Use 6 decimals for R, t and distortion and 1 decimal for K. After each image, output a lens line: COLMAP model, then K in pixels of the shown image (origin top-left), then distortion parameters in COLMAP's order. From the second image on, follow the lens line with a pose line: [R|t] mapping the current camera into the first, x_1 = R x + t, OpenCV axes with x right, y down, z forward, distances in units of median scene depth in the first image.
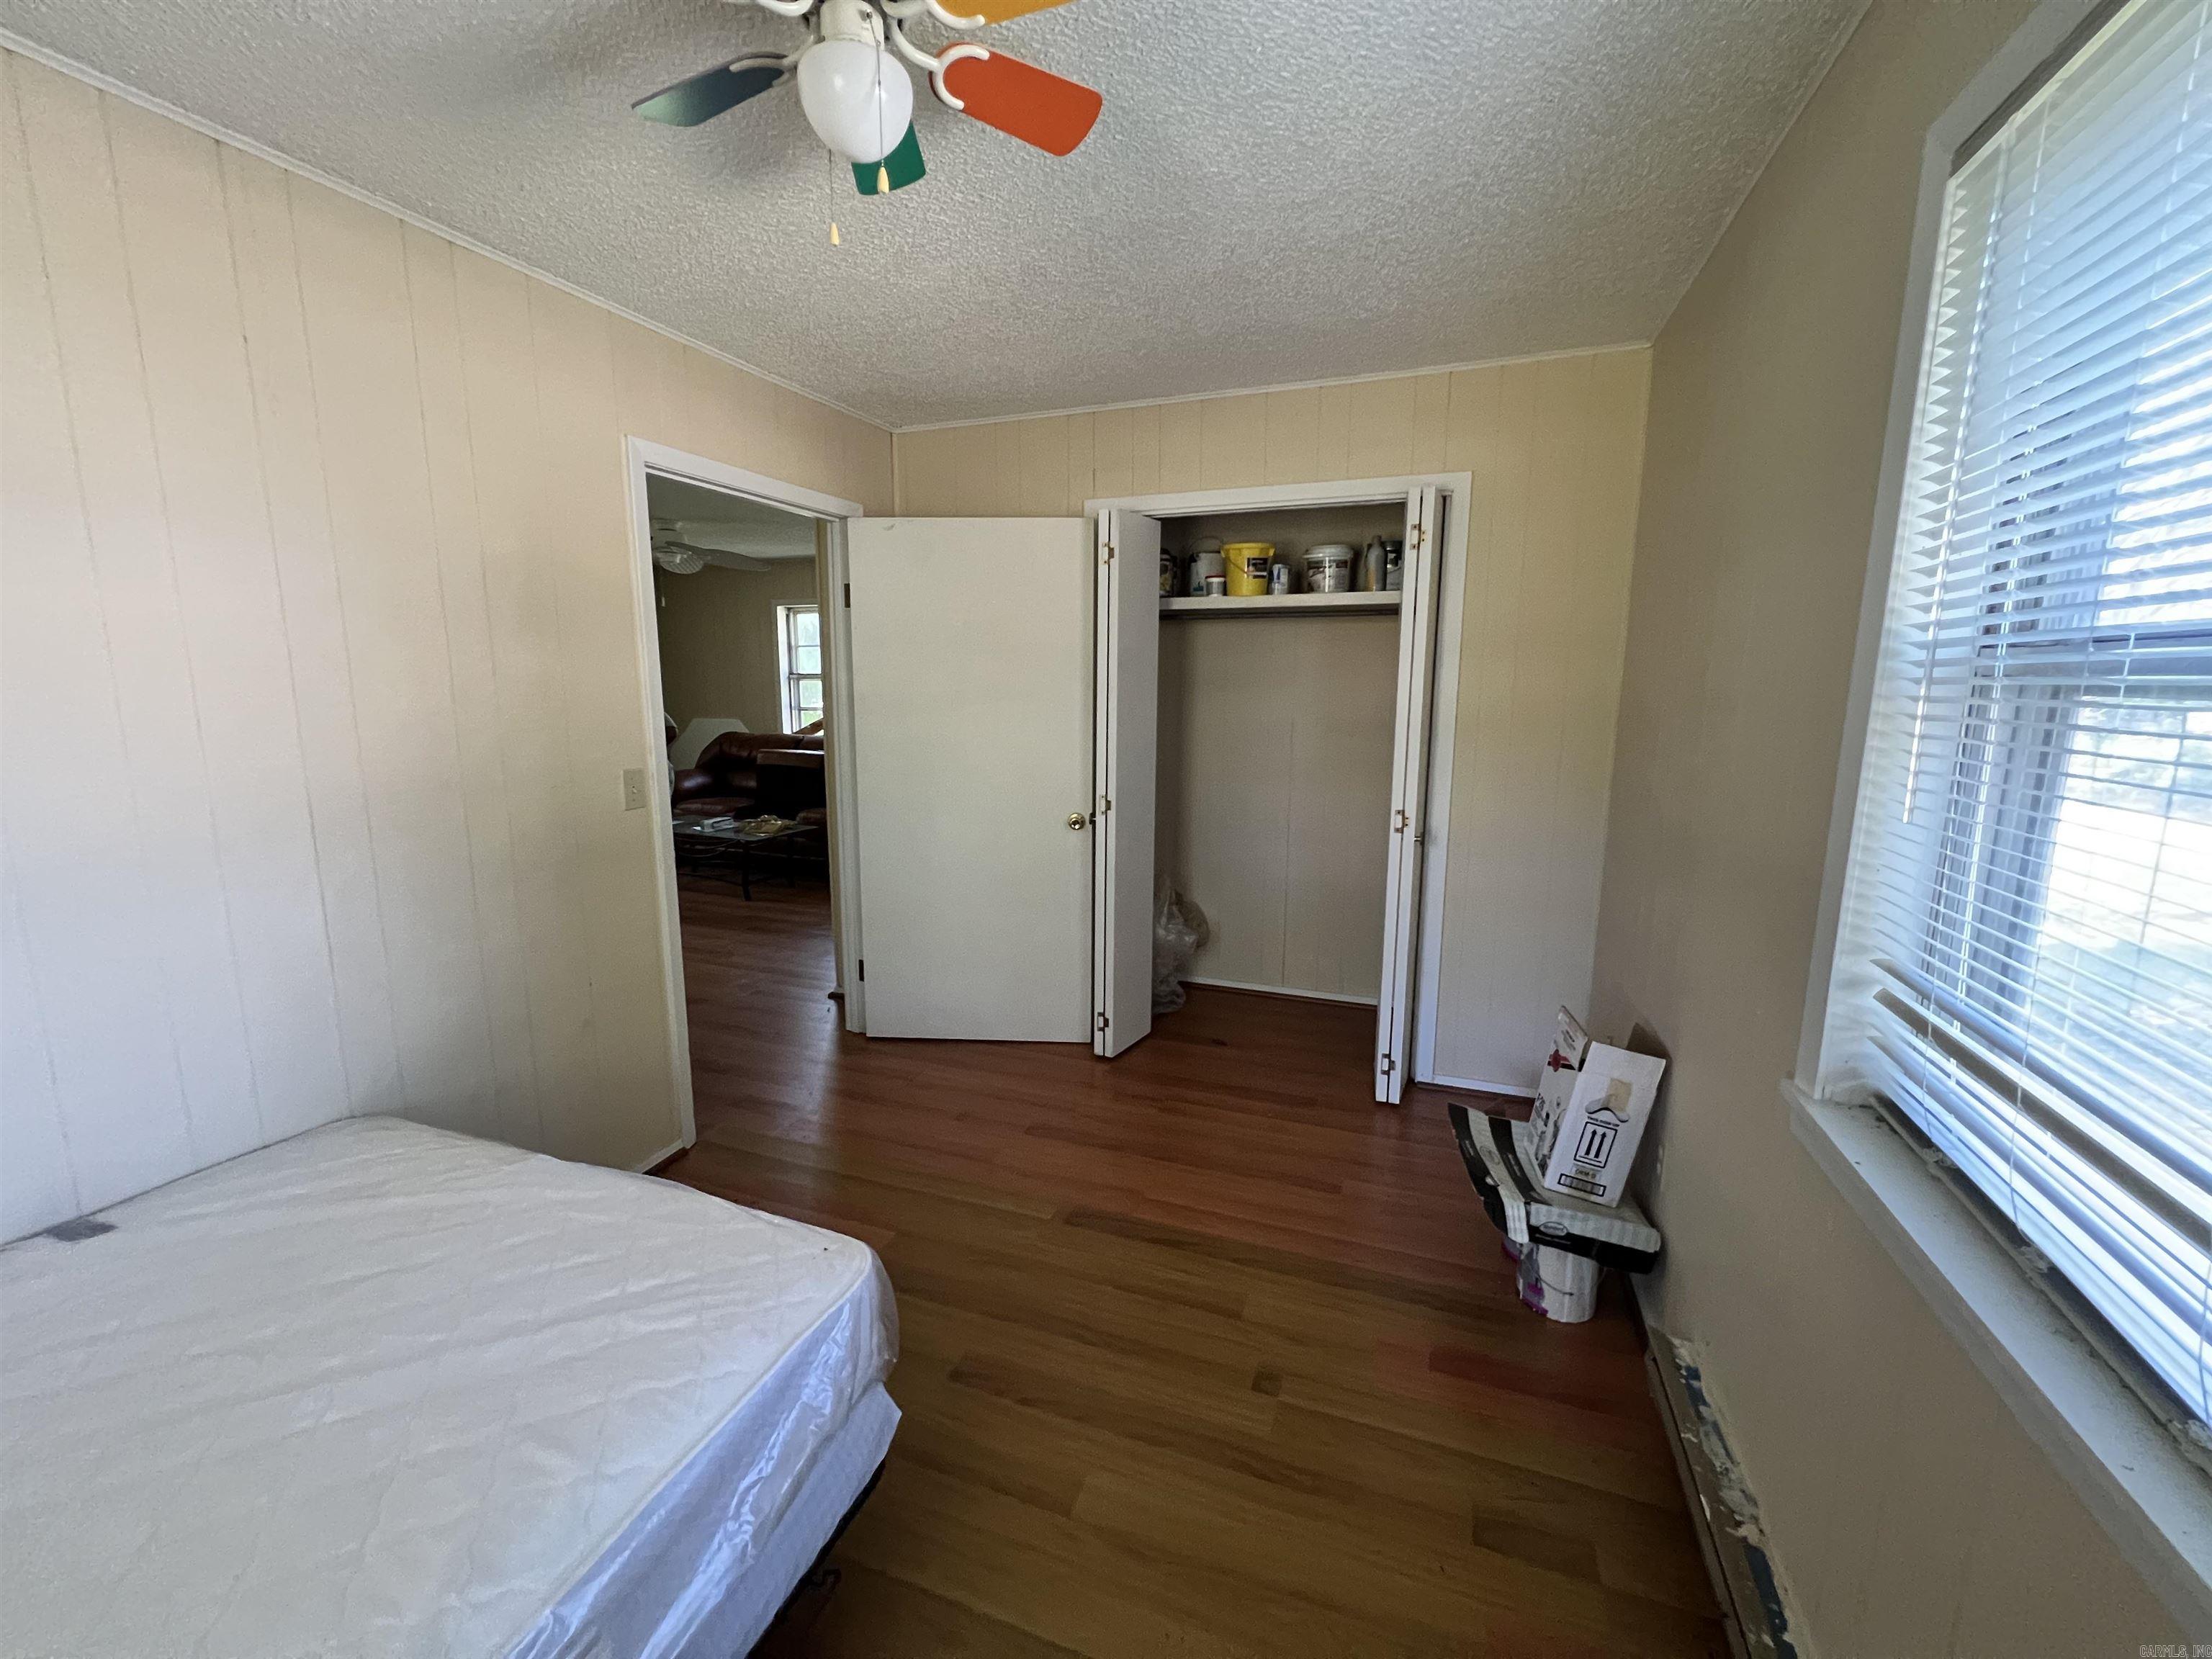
lens RADIAL K [[897.5, 0, 1106.0], [0, 897.5, 829.5], [0, 0, 1]] dist [-0.000890, -0.000022]
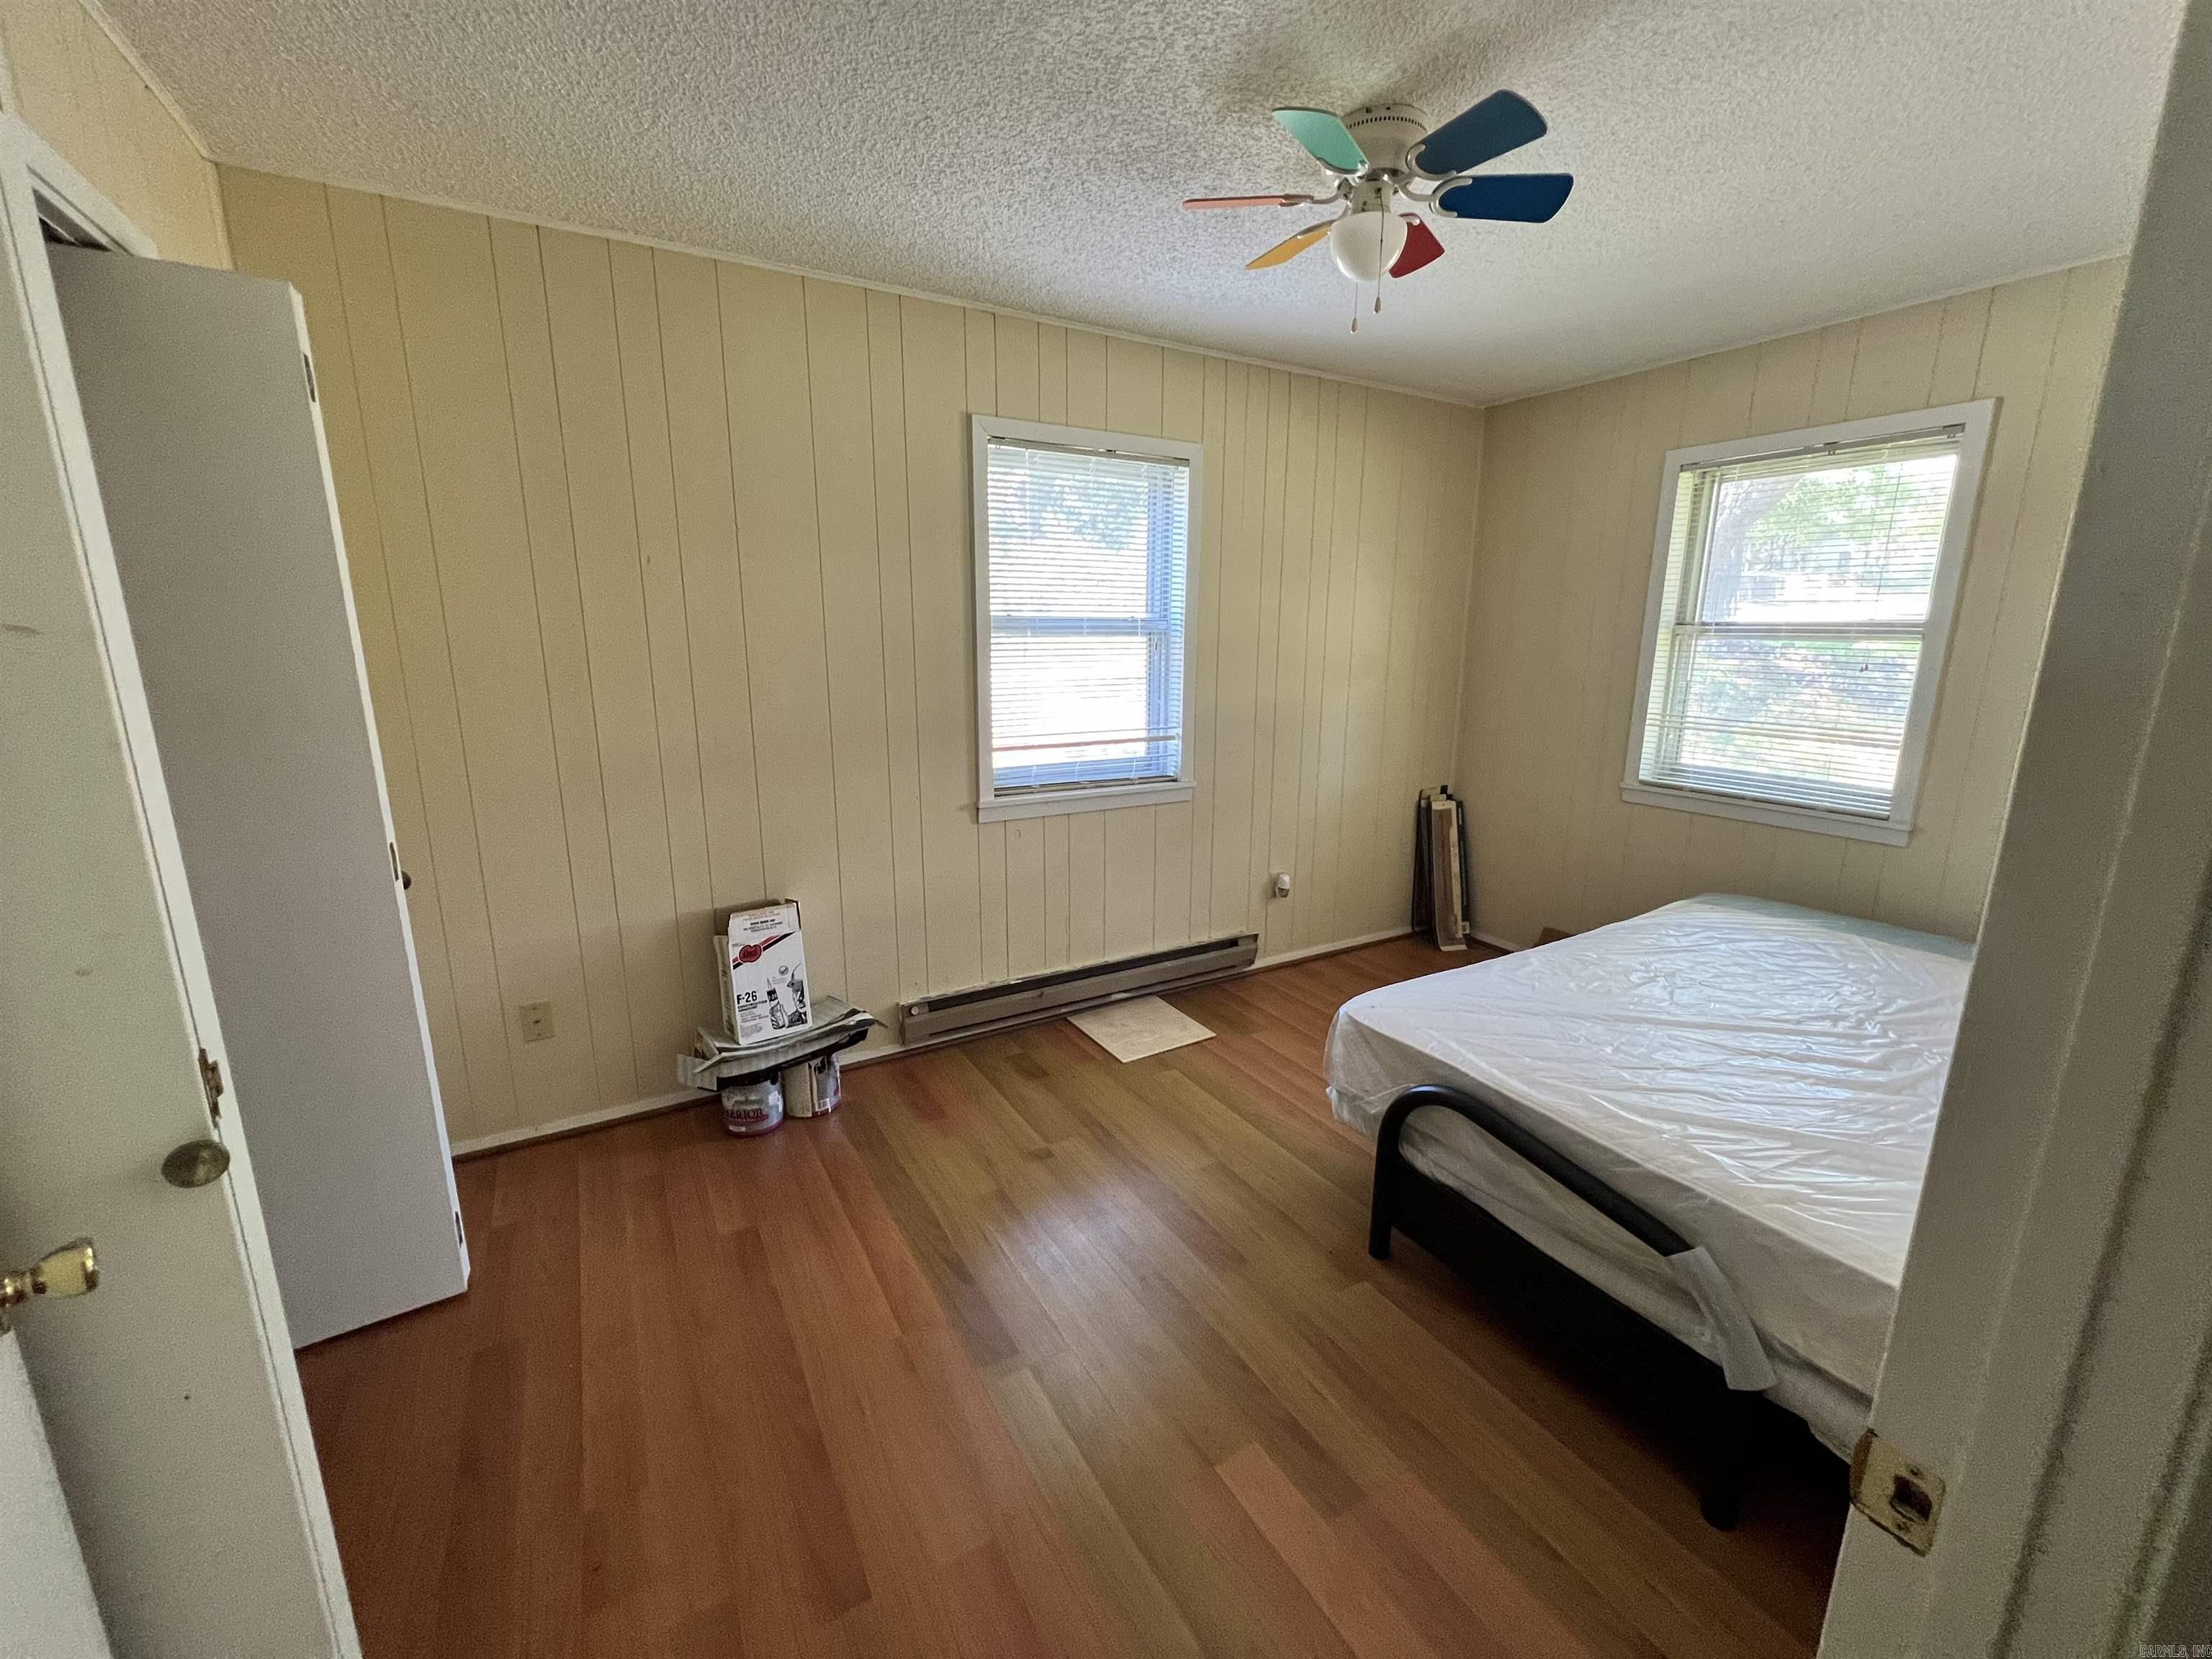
lens RADIAL K [[897.5, 0, 1106.0], [0, 897.5, 829.5], [0, 0, 1]] dist [-0.000890, -0.000022]
pose [[-0.782936, -0.145968, 0.604736, -0.655742], [0.095517, 0.932351, 0.348709, -0.310136], [-0.614726, 0.330780, -0.716028, 1.785113]]
